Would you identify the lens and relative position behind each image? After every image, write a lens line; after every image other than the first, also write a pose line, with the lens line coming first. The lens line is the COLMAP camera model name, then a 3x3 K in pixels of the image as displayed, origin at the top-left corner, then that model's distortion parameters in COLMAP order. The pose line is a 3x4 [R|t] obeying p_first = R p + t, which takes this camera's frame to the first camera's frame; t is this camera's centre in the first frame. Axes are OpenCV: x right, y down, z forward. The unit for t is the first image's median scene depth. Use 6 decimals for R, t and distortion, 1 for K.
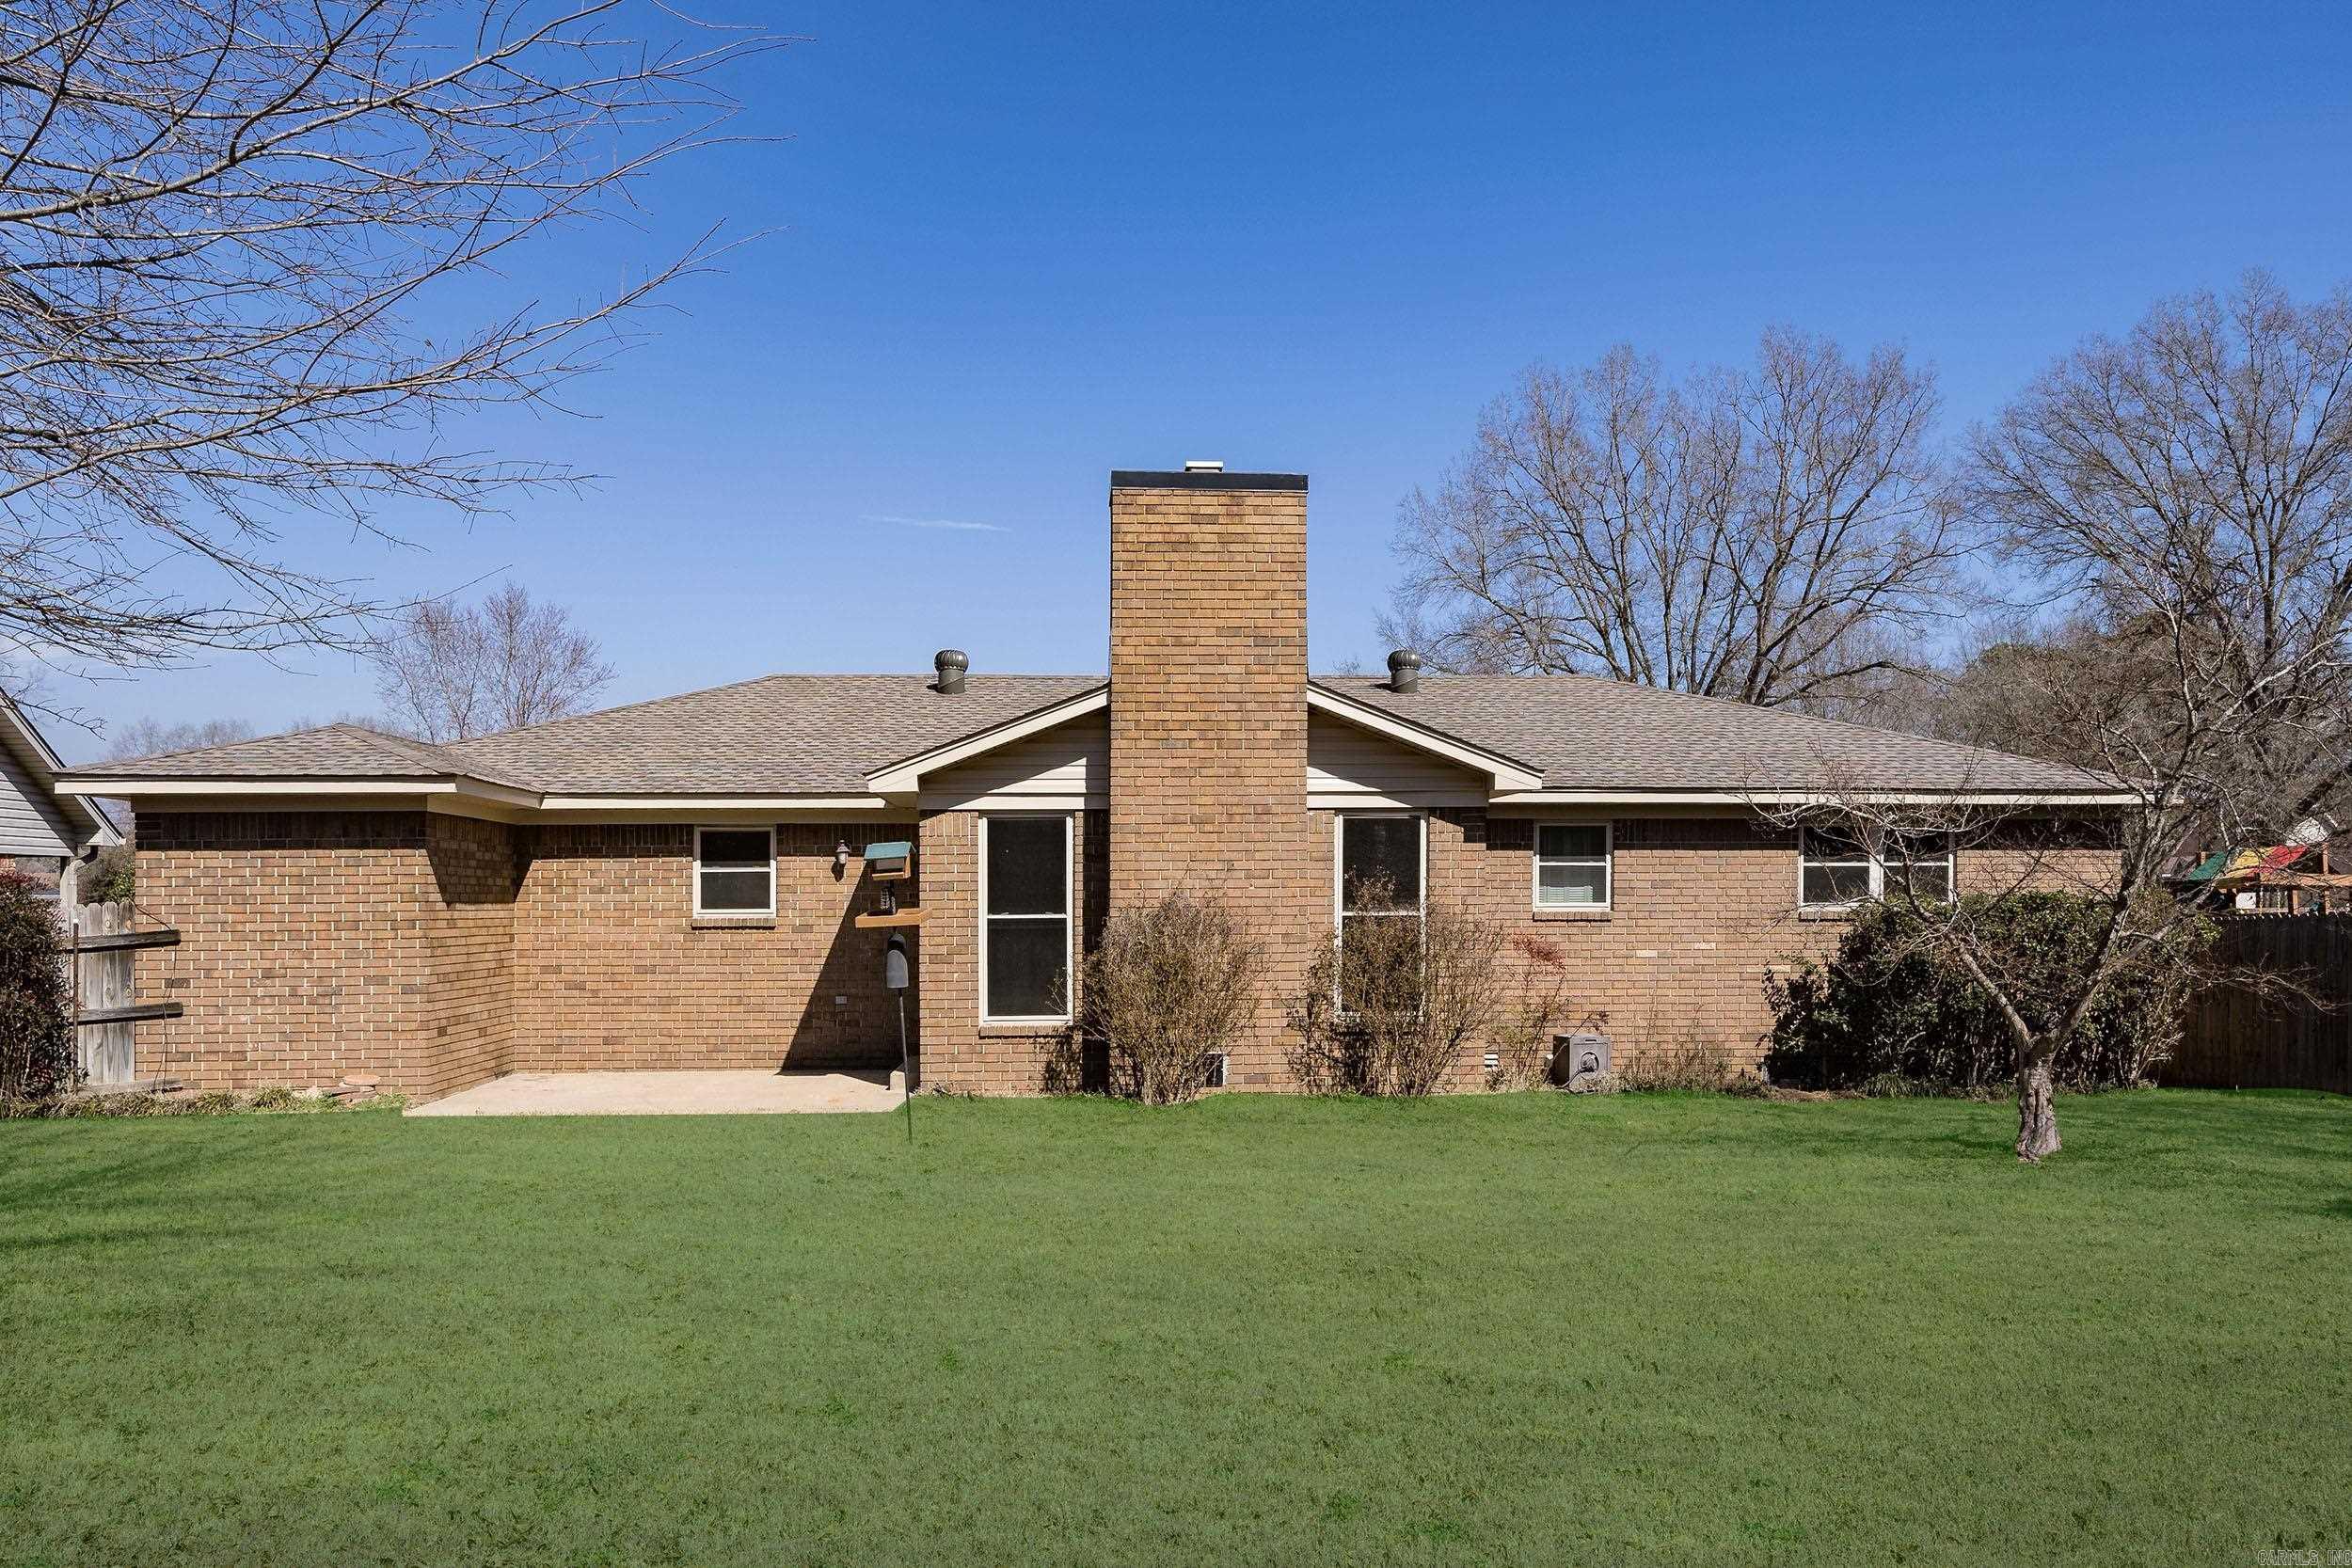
lens RADIAL K [[2560.9, 0, 1176.0], [0, 2560.9, 784.0], [0, 0, 1]] dist [-0.003664, -0.003690]
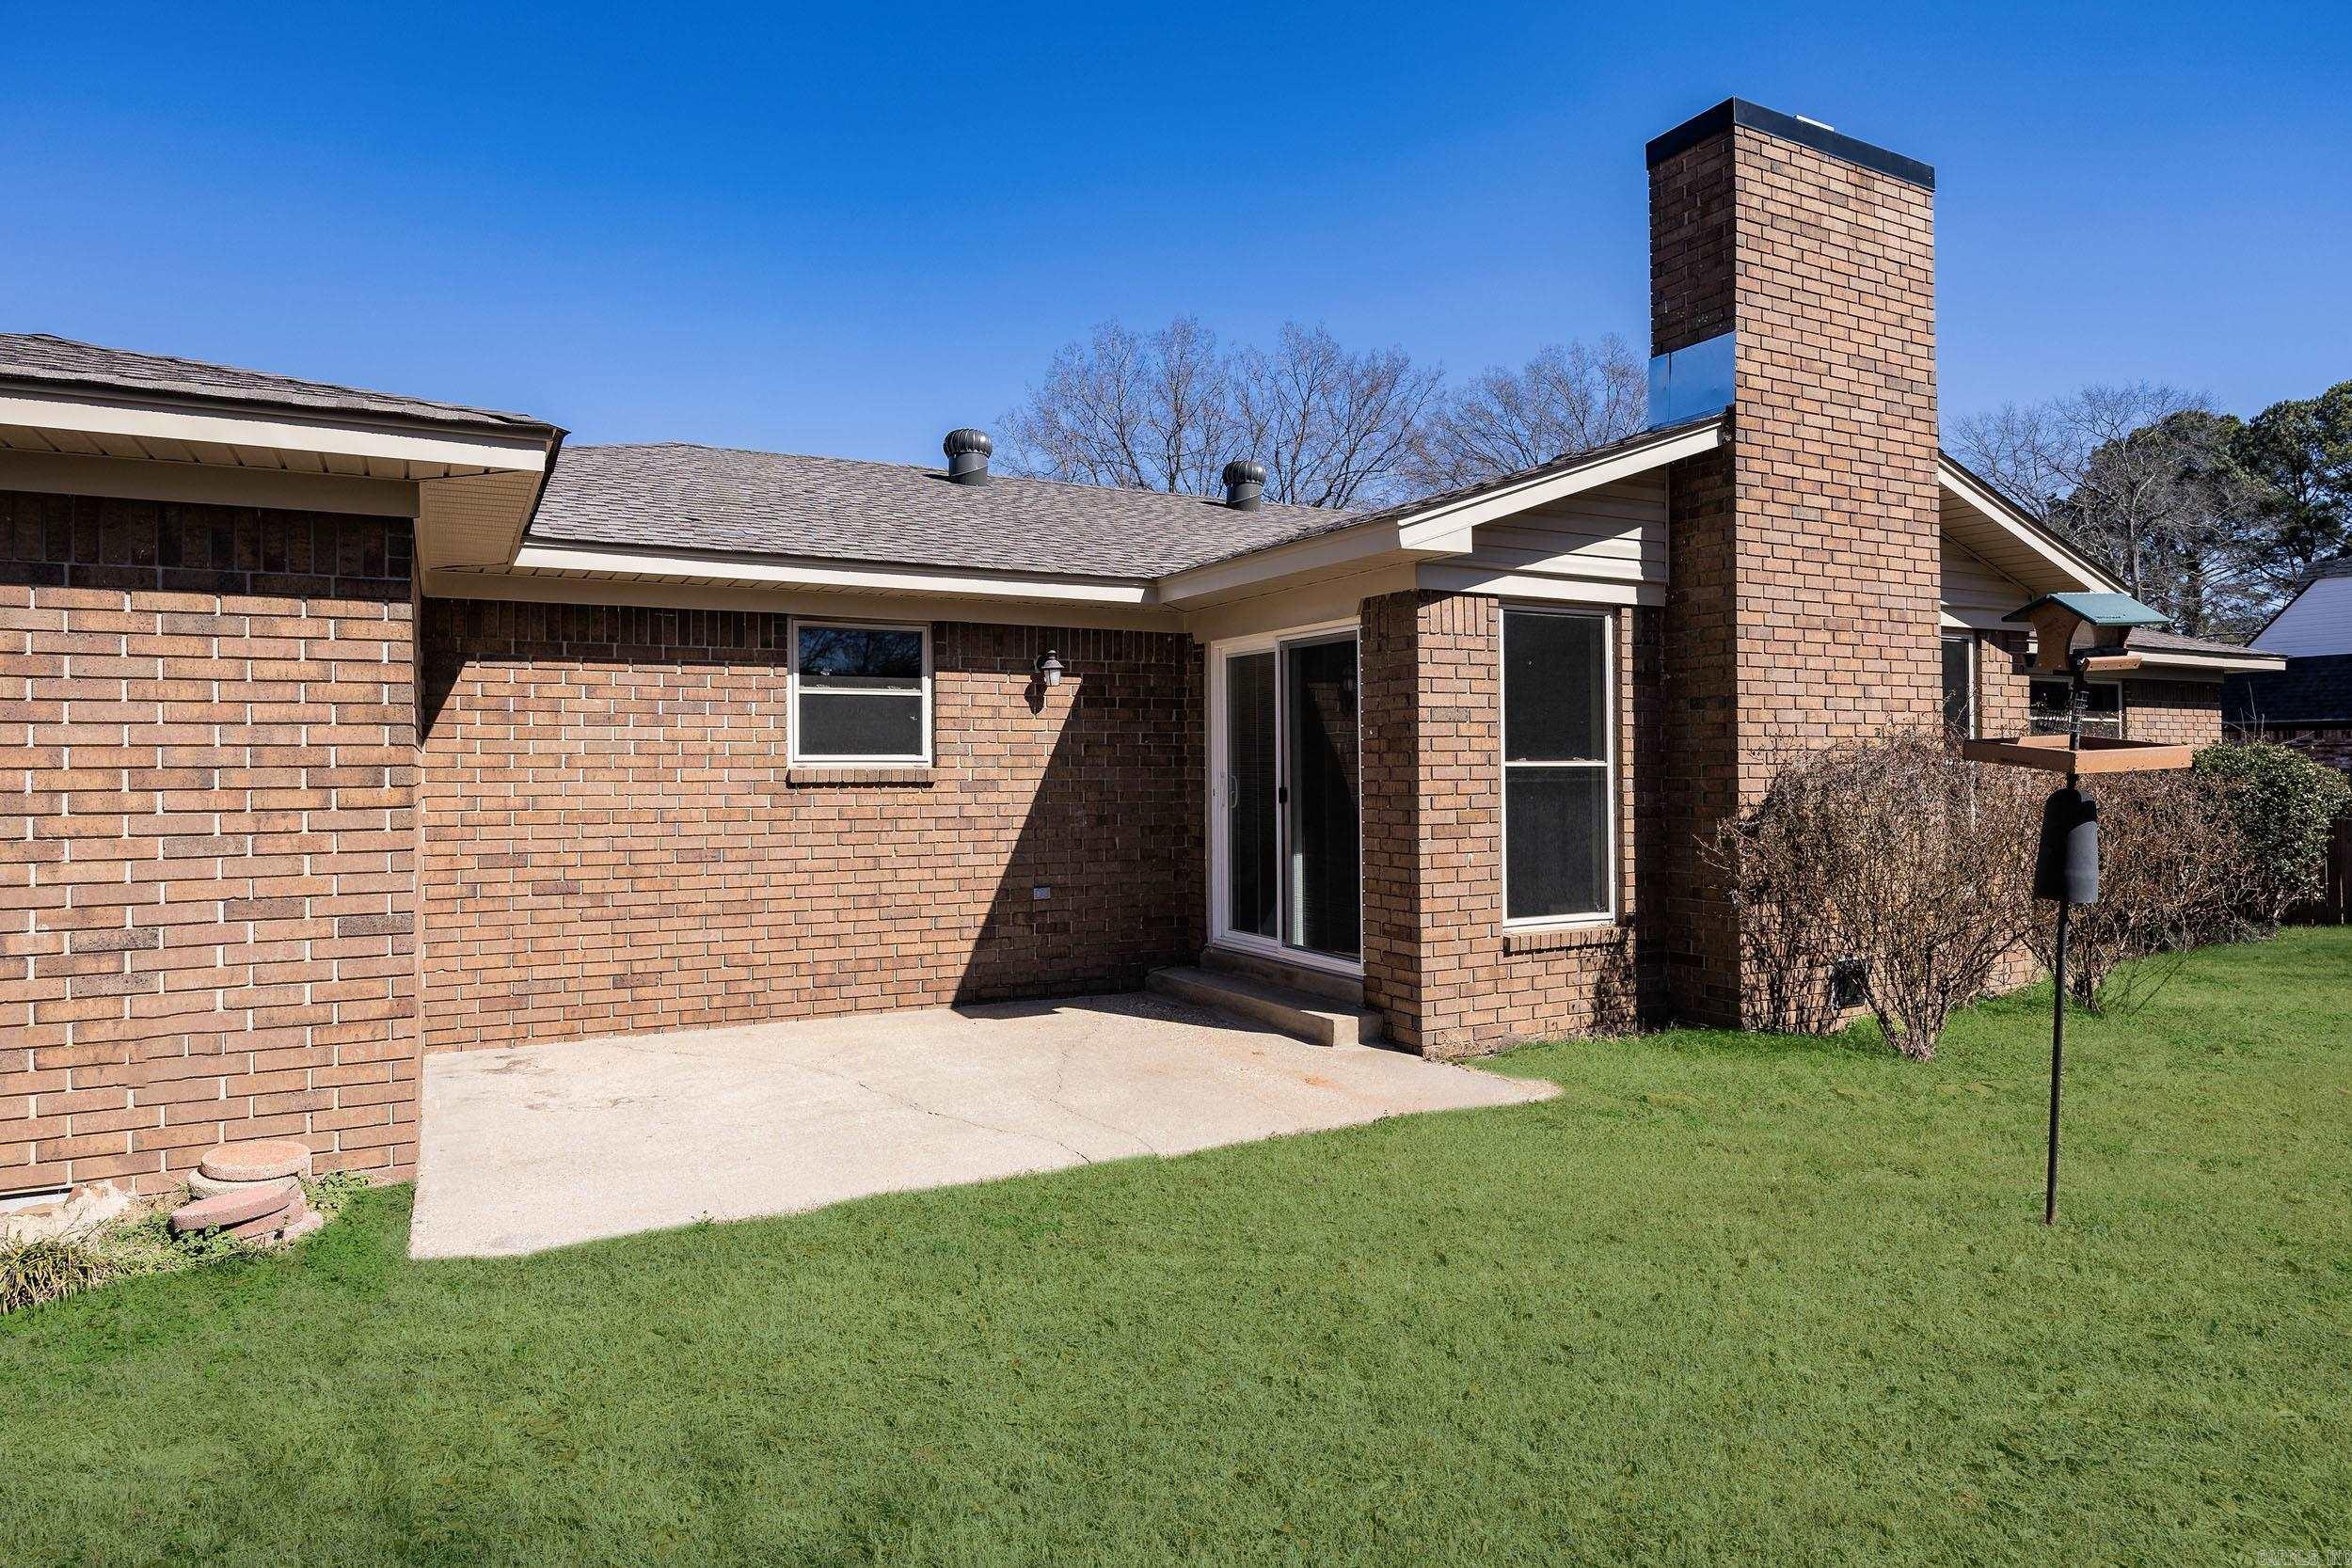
lens RADIAL K [[1350.8, 0, 1175.5], [0, 1350.8, 749.8], [0, 0, 1]] dist [-0.003489, 0.000921]
pose [[0.813651, 0.013053, 0.581207, -0.318787], [-0.028069, 0.999464, 0.016848, 0.042512], [-0.580675, -0.030023, 0.813581, 0.731012]]
